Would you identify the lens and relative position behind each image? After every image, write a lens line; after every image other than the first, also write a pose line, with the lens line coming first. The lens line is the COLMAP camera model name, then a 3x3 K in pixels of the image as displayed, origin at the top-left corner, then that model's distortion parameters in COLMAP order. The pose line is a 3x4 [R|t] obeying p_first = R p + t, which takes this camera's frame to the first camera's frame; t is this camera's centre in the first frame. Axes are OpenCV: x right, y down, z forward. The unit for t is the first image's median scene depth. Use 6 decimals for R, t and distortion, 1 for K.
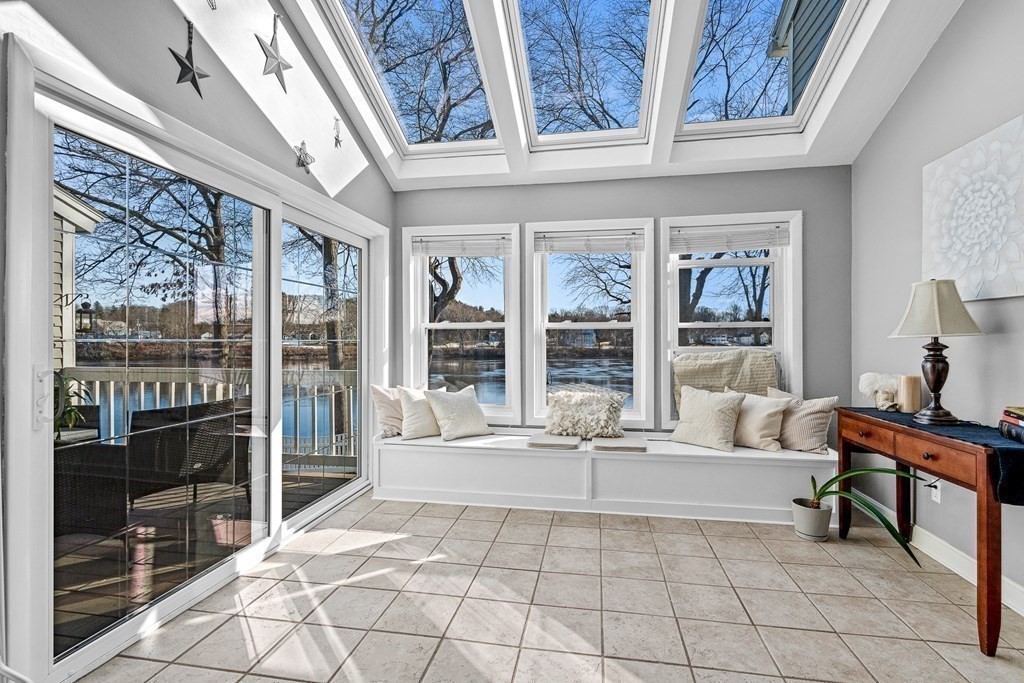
lens RADIAL K [[476.5, 0, 512.0], [0, 476.5, 341.5], [0, 0, 1]] dist [-0.003462, -0.000041]
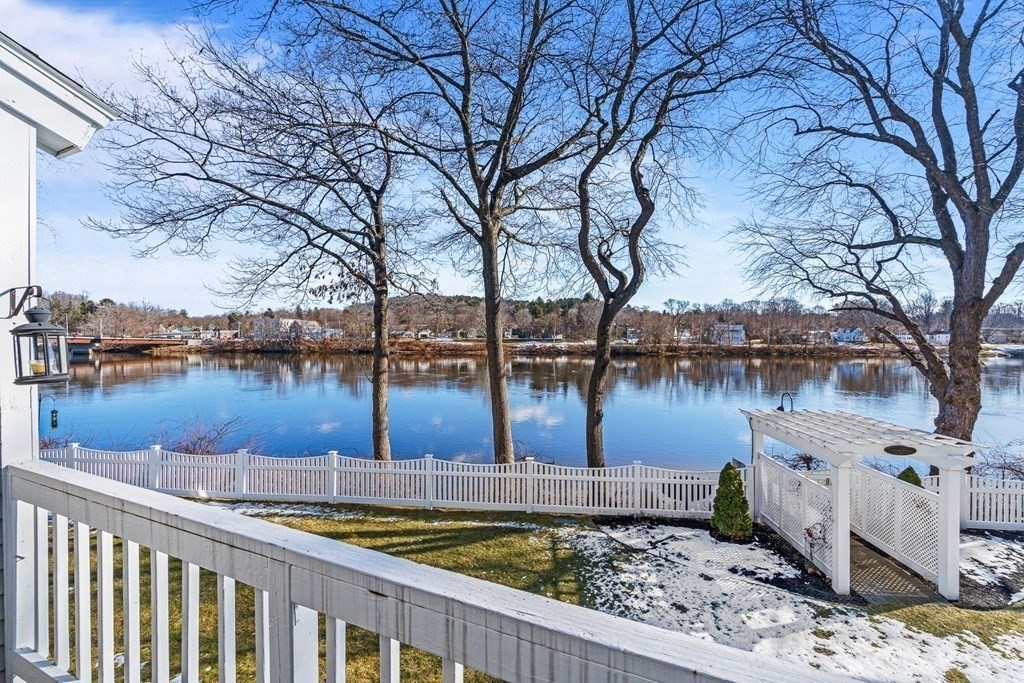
lens RADIAL K [[459.9, 0, 512.0], [0, 459.9, 341.5], [0, 0, 1]] dist [-0.003594, 0.000567]
pose [[0.959921, 0.005132, -0.280222, -0.500853], [-0.002948, 0.999962, 0.008214, -0.070677], [0.280254, -0.007059, 0.959900, 0.906545]]
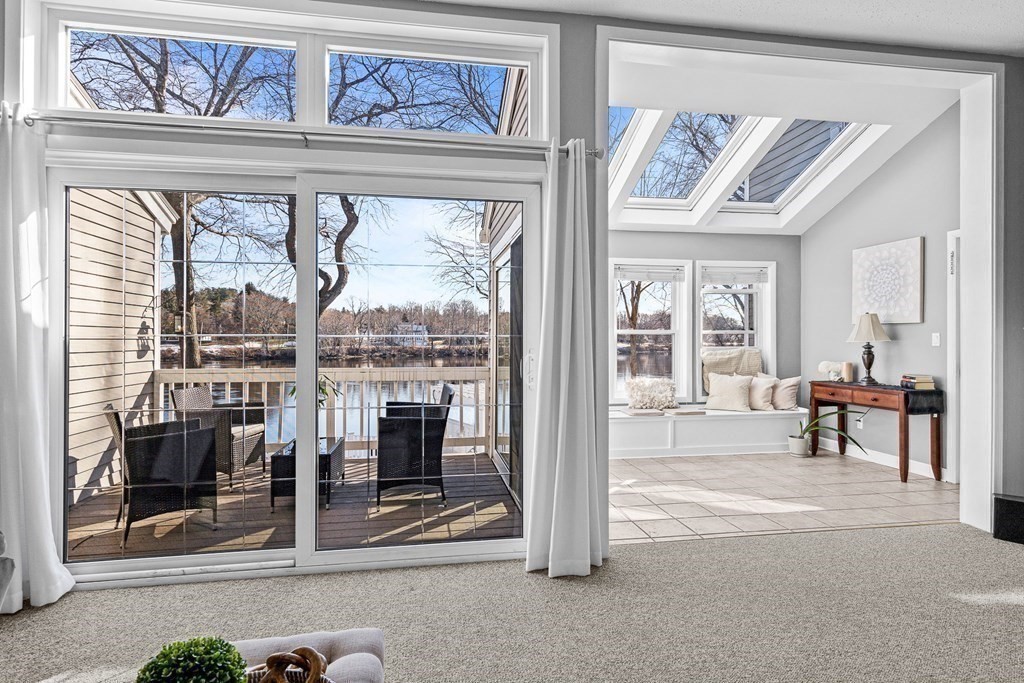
lens RADIAL K [[540.6, 0, 510.5], [0, 540.6, 337.8], [0, 0, 1]] dist [0.003269, -0.000052]
pose [[0.943664, 0.001706, 0.330901, -0.759394], [-0.000360, 0.999991, -0.004130, -0.009743], [-0.330906, 0.003778, 0.943656, -0.383989]]
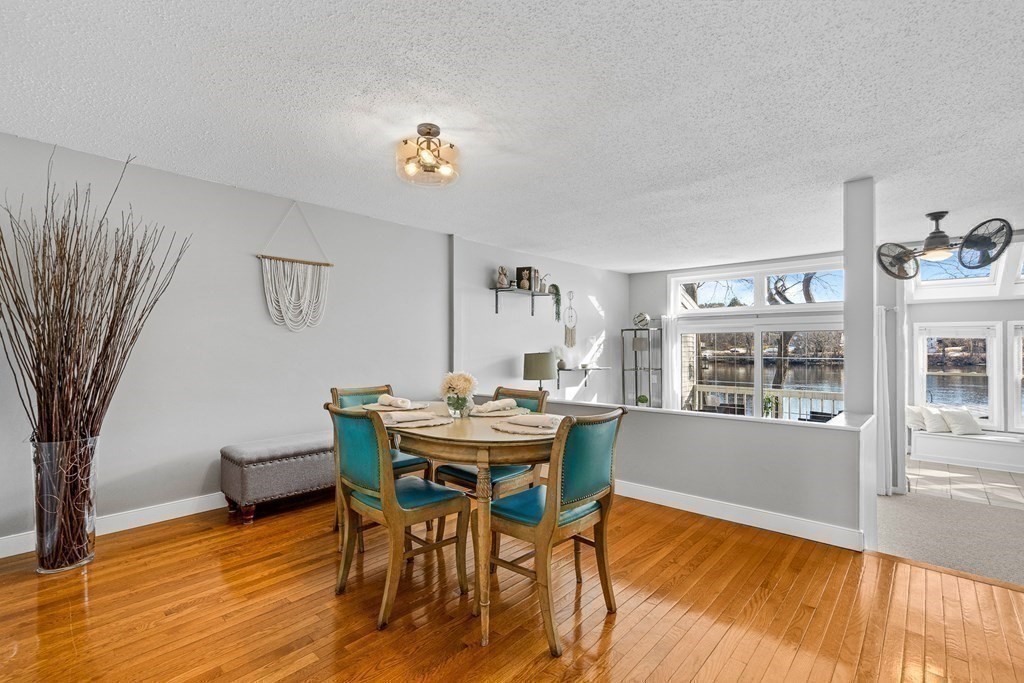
lens RADIAL K [[472.0, 0, 513.4], [0, 472.0, 339.7], [0, 0, 1]] dist [-0.000652, 0.000549]
pose [[0.851606, -0.006001, -0.524148, -0.637589], [0.000307, 0.999940, -0.010950, -0.157546], [0.524183, 0.009164, 0.851557, -1.546530]]
